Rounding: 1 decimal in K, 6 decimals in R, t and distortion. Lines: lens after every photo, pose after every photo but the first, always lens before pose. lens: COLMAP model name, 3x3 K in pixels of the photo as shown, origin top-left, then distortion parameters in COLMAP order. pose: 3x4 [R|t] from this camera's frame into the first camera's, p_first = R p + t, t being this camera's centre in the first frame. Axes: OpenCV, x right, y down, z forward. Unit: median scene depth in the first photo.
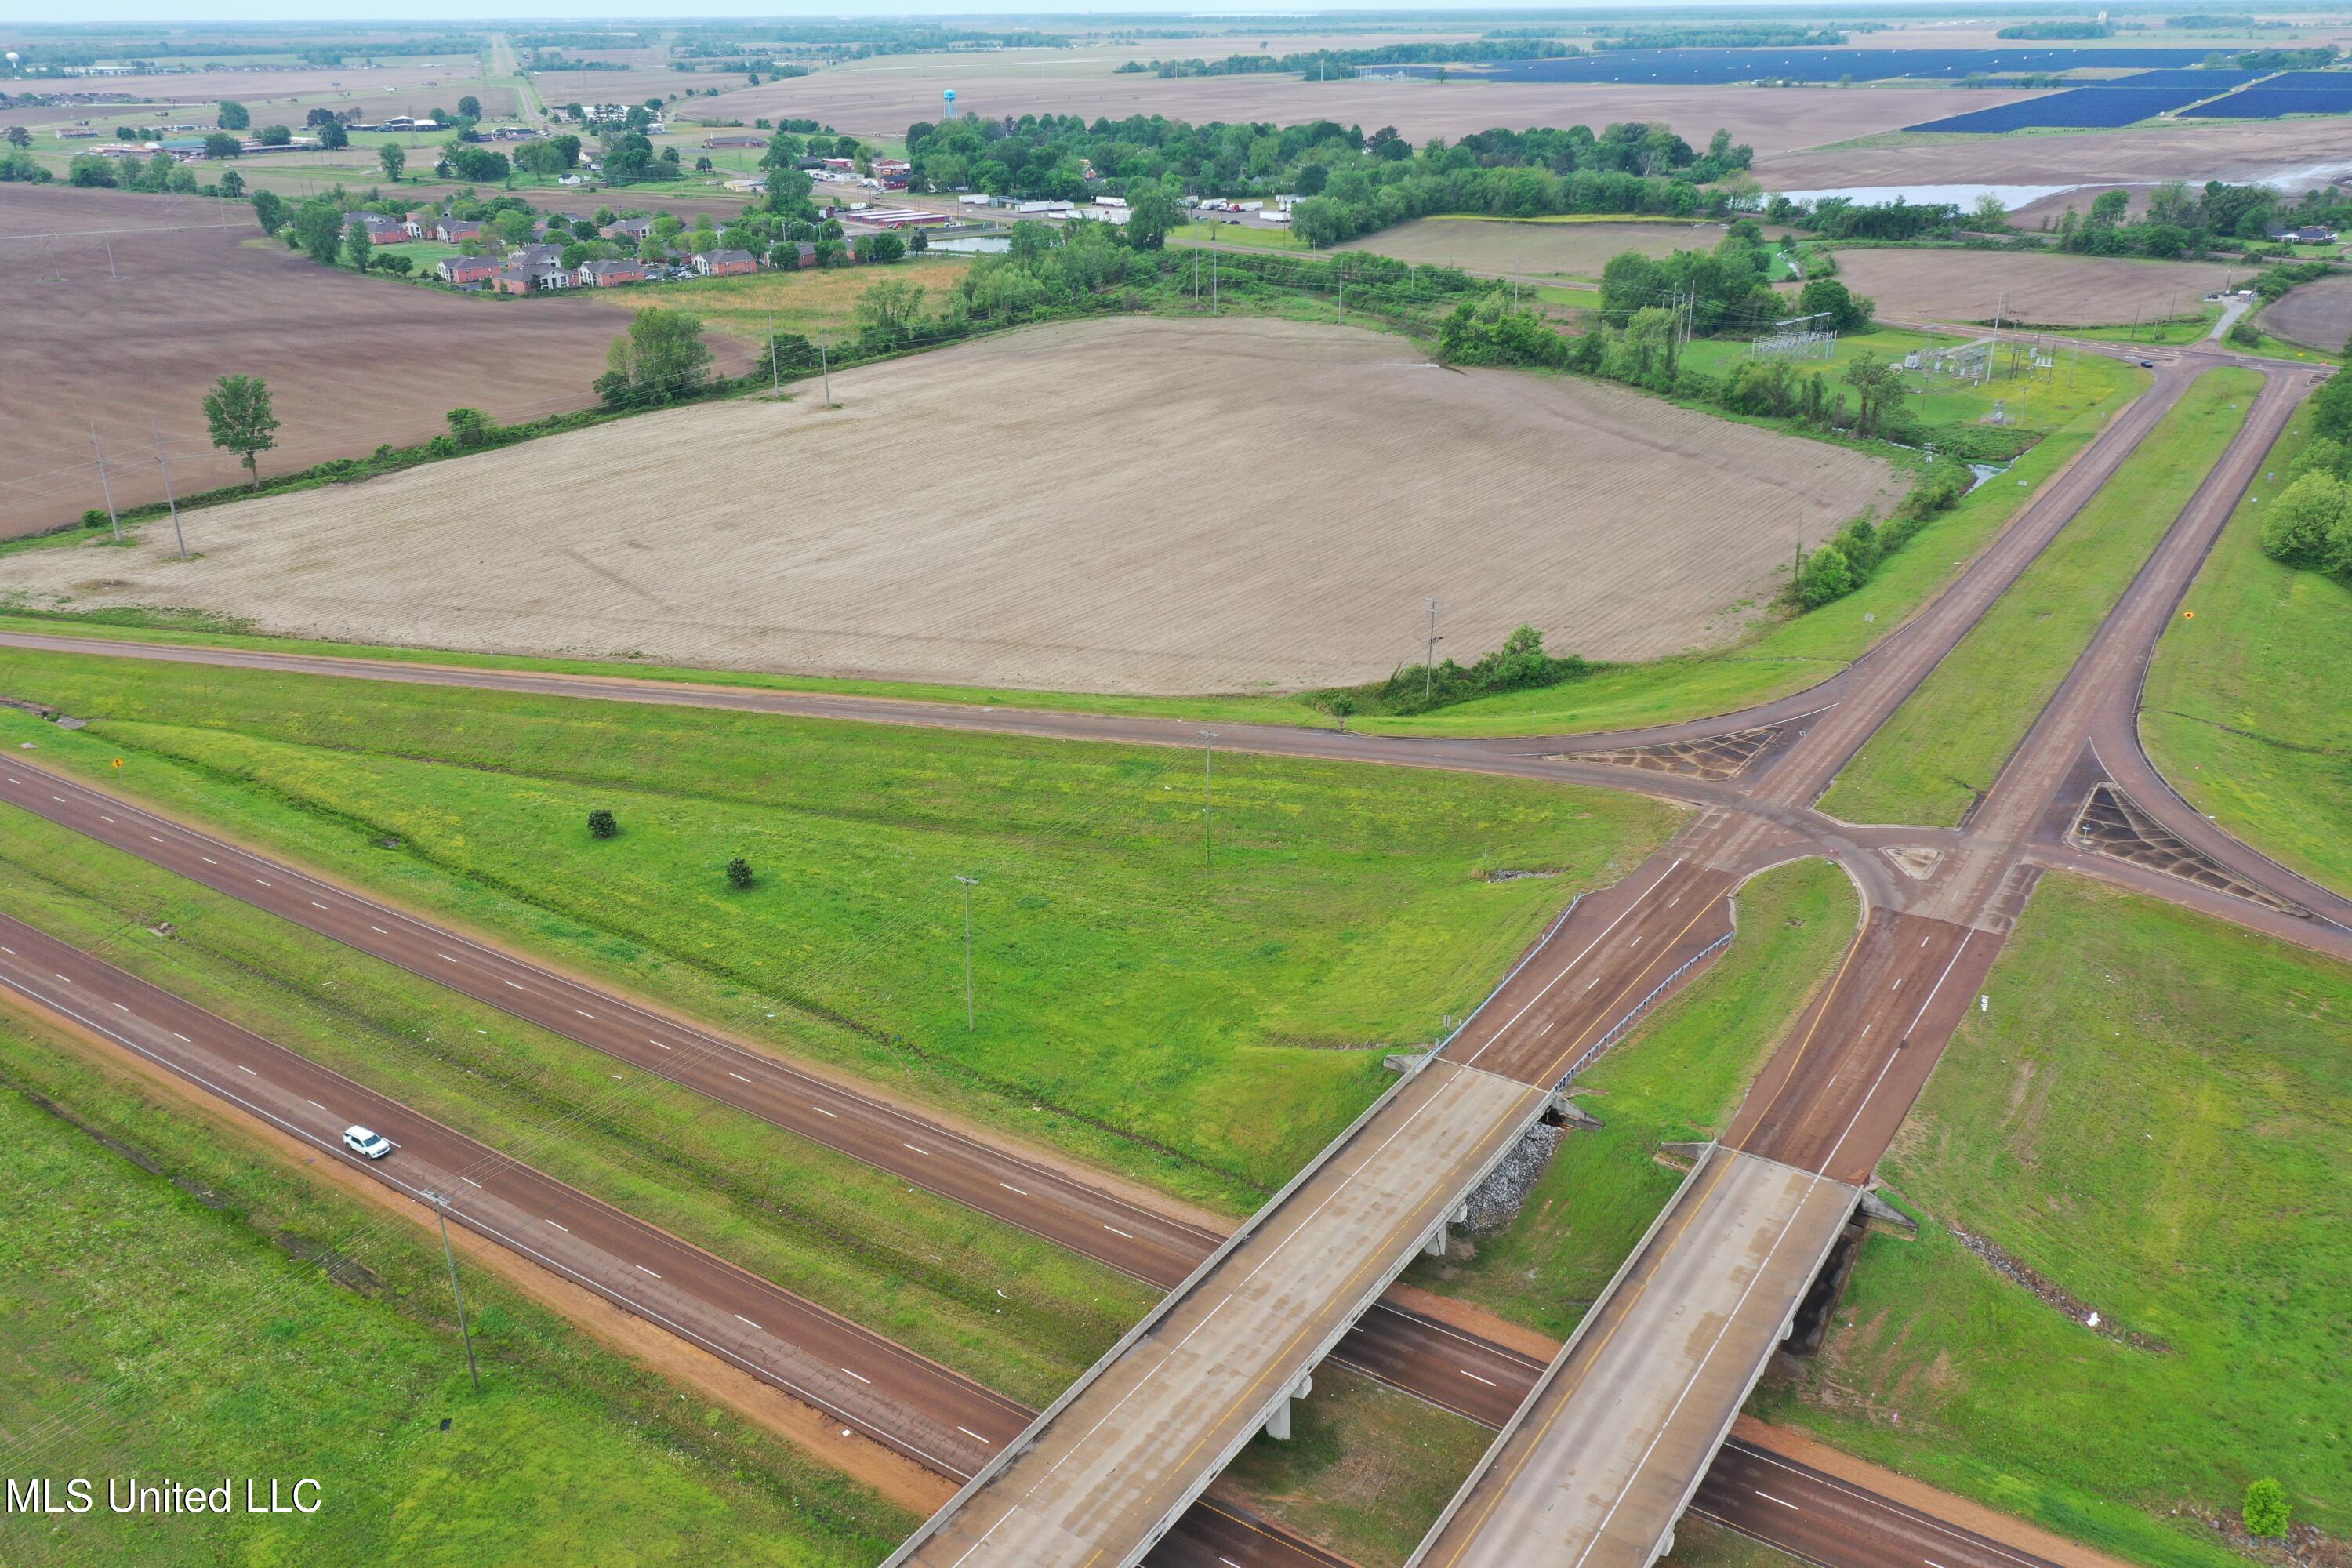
lens RADIAL K [[1865.1, 0, 1179.5], [0, 1865.1, 802.7], [0, 0, 1]] dist [0.008730, 0.010679]
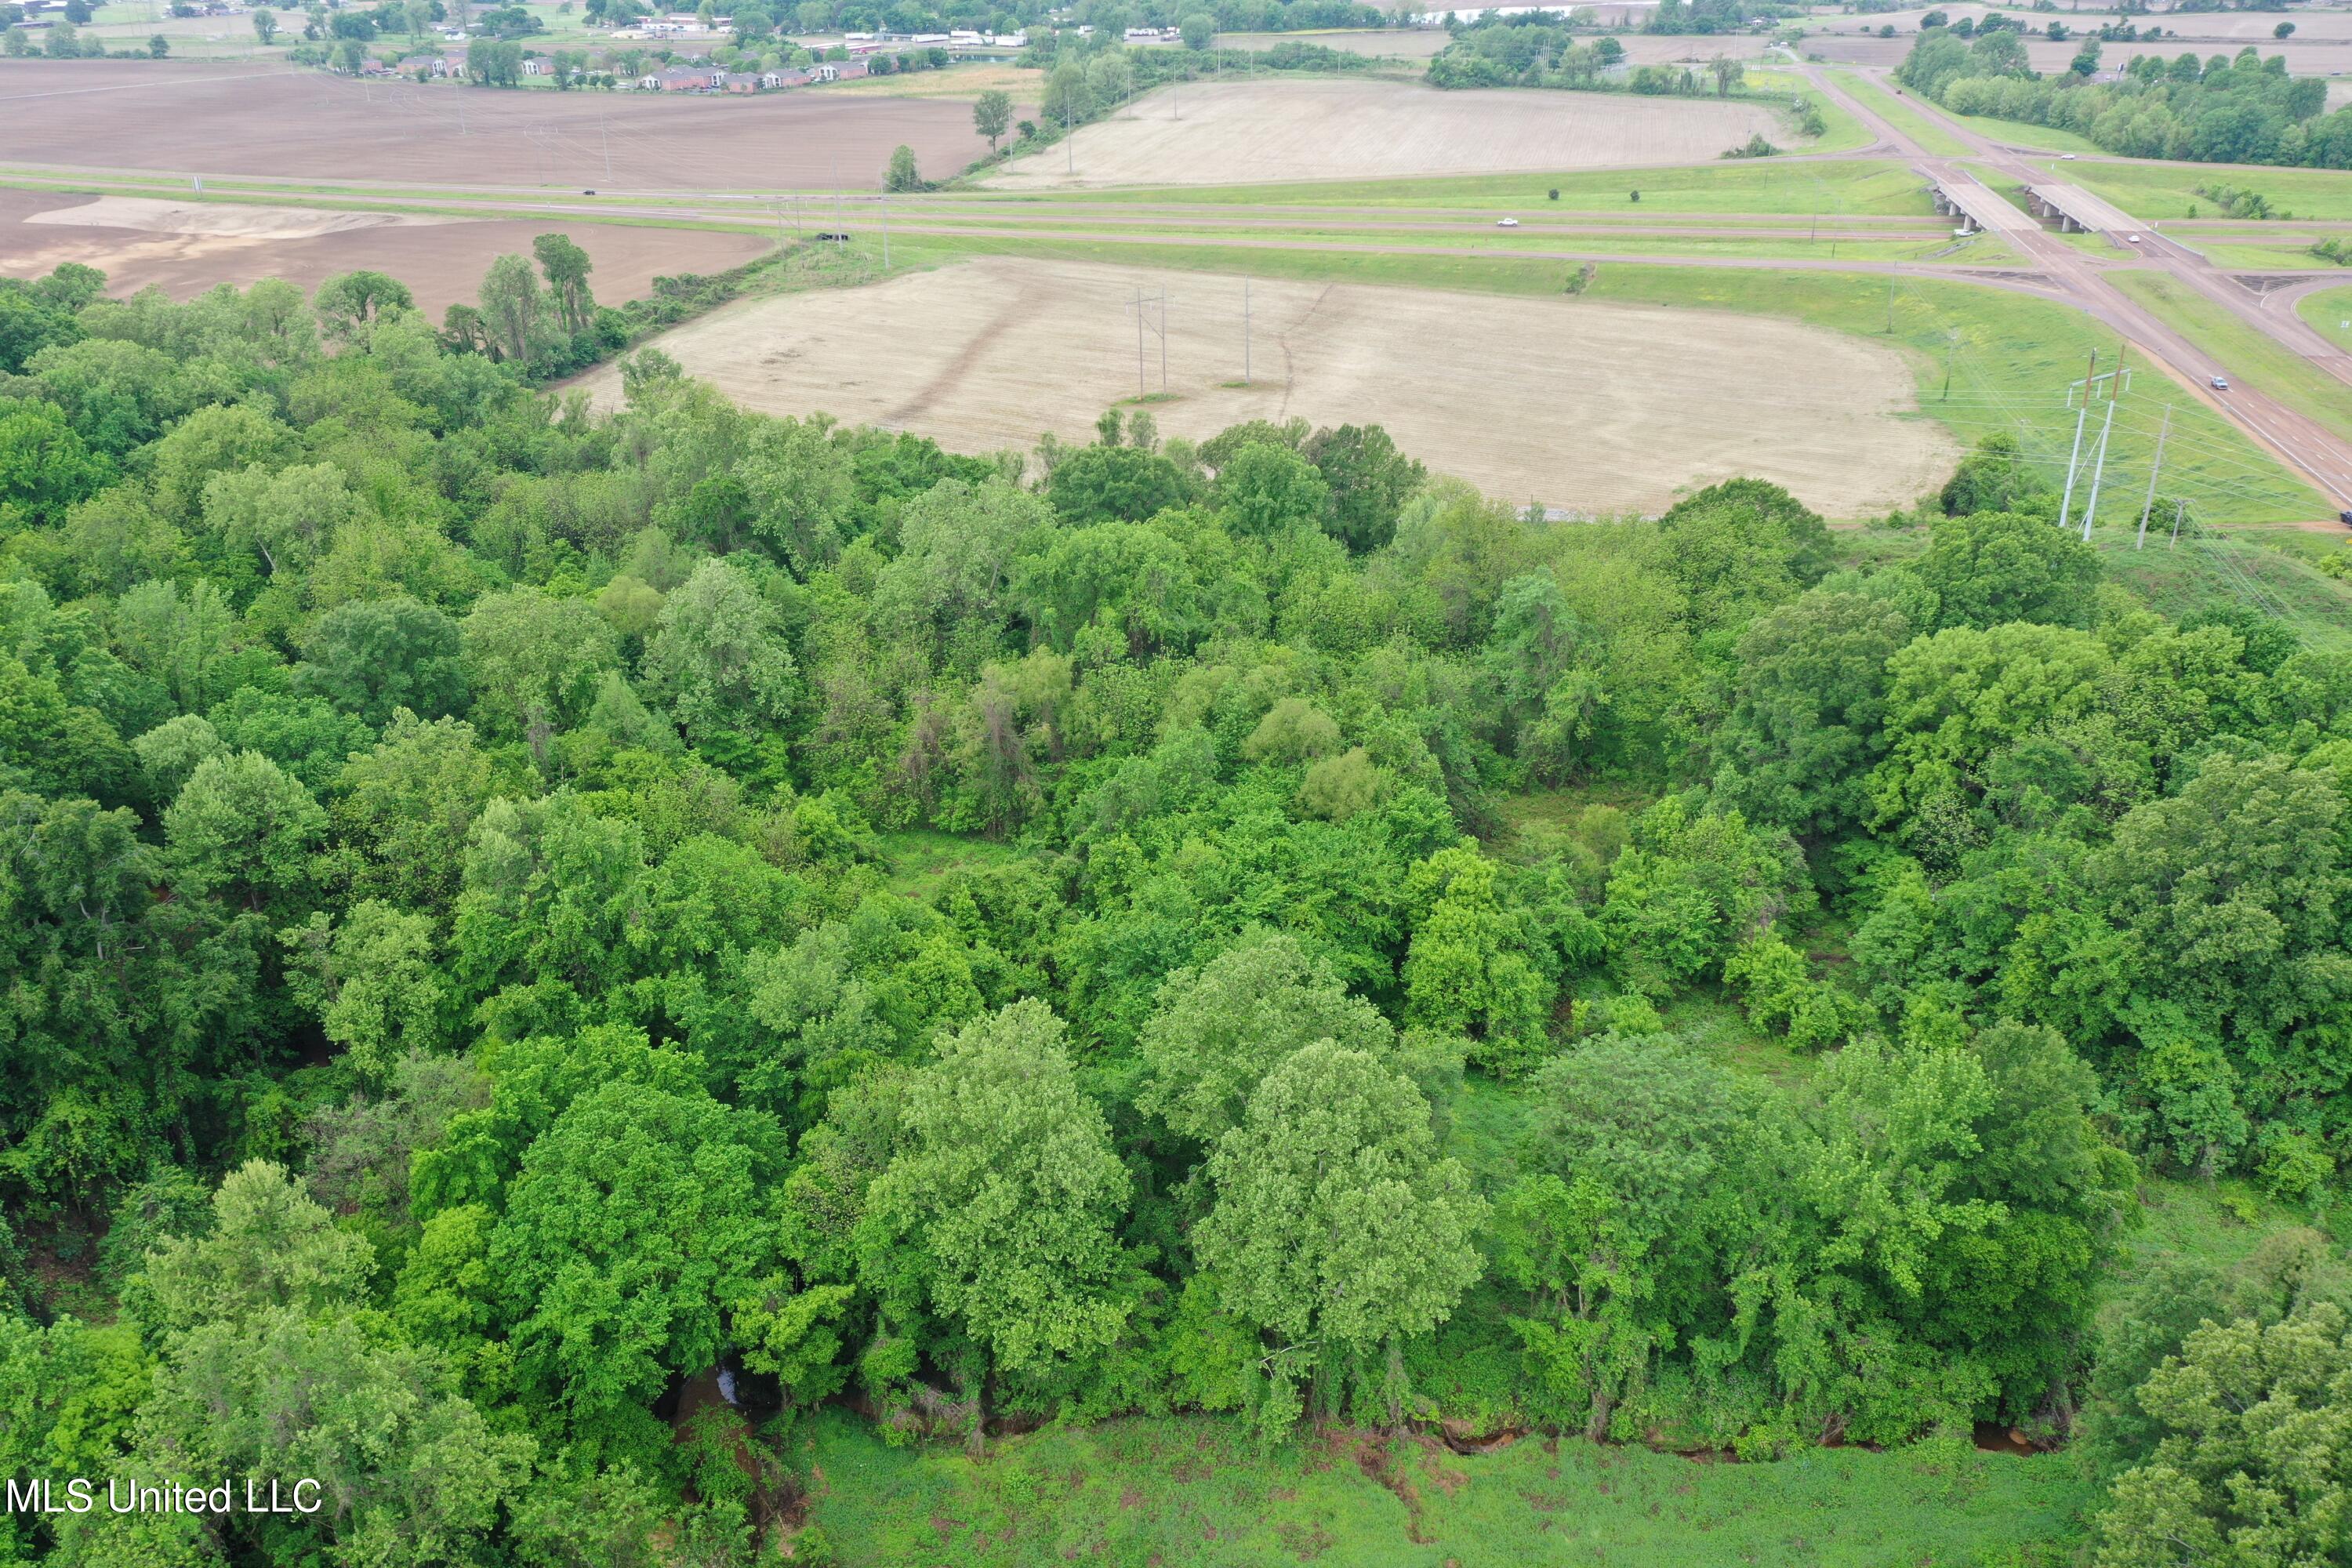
lens RADIAL K [[1865.1, 0, 1184.4], [0, 1865.1, 762.6], [0, 0, 1]] dist [0.008730, 0.010679]
pose [[0.926150, -0.162682, 0.340265, -1.318068], [0.151572, 0.986673, 0.059177, 0.409421], [-0.345358, -0.003232, 0.938466, -0.920825]]
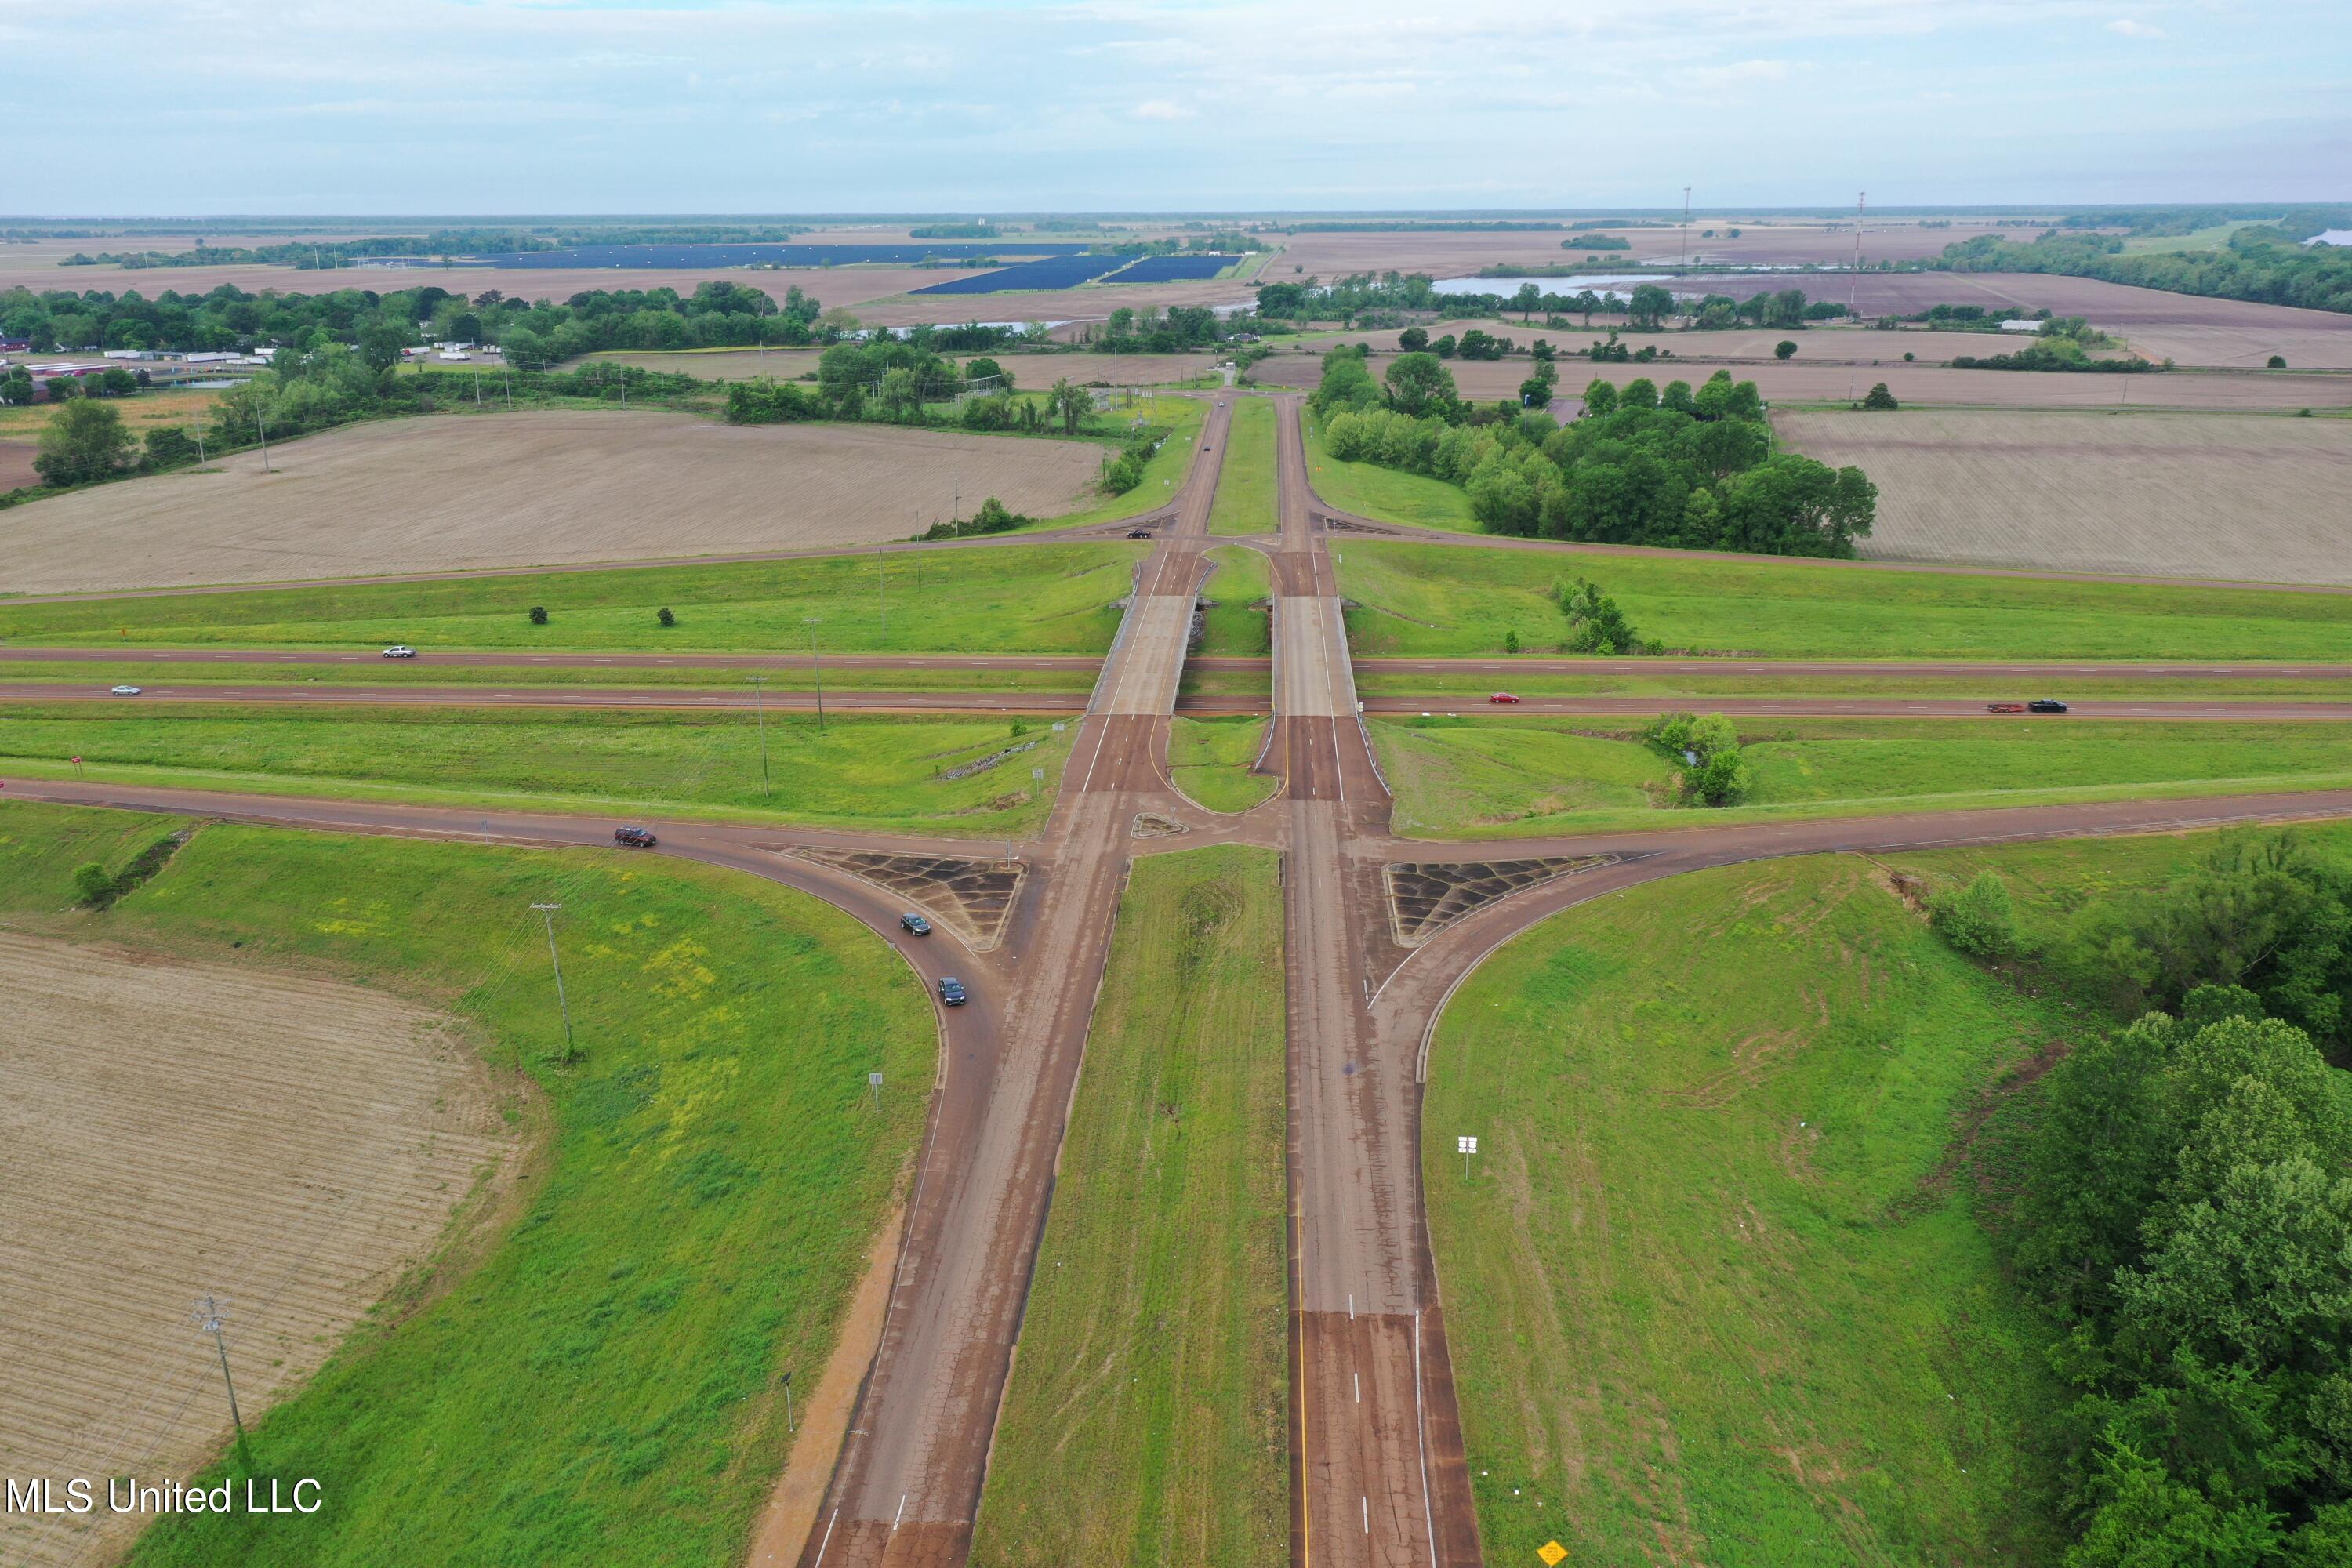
lens RADIAL K [[1865.1, 0, 1177.3], [0, 1865.1, 790.6], [0, 0, 1]] dist [0.008730, 0.010679]
pose [[0.860264, -0.146357, 0.488391, -0.465702], [0.196428, 0.979107, -0.052582, 0.249728], [-0.470491, 0.141168, 0.871039, -0.427902]]
